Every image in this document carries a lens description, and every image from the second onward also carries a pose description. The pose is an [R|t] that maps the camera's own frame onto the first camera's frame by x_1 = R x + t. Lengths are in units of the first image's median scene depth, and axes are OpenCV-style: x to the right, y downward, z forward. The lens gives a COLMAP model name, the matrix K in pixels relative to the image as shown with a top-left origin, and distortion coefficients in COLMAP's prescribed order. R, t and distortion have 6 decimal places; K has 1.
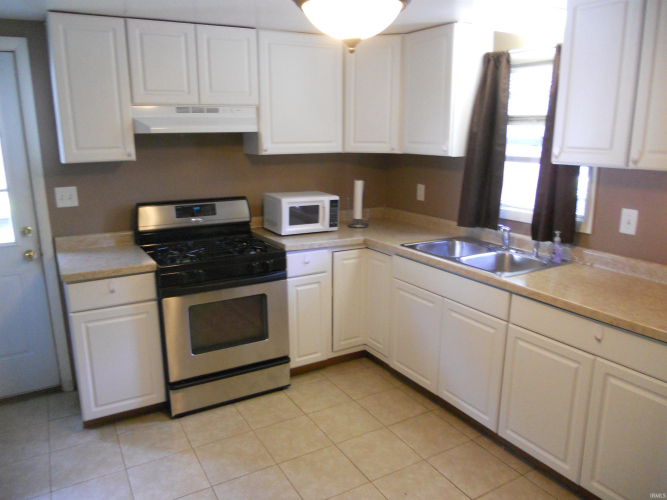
lens RADIAL K [[503.4, 0, 333.0], [0, 503.4, 249.2], [0, 0, 1]] dist [-0.045368, 0.002207]
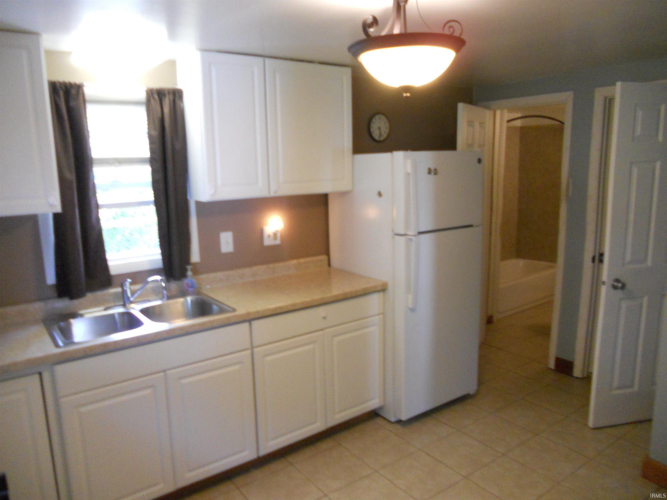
lens RADIAL K [[503.4, 0, 334.6], [0, 503.4, 255.7], [0, 0, 1]] dist [-0.045368, 0.002207]
pose [[-0.083470, -0.177363, 0.980599, -0.291731], [0.257621, 0.946740, 0.193168, -0.087306], [-0.962634, 0.268747, -0.033332, 0.352965]]
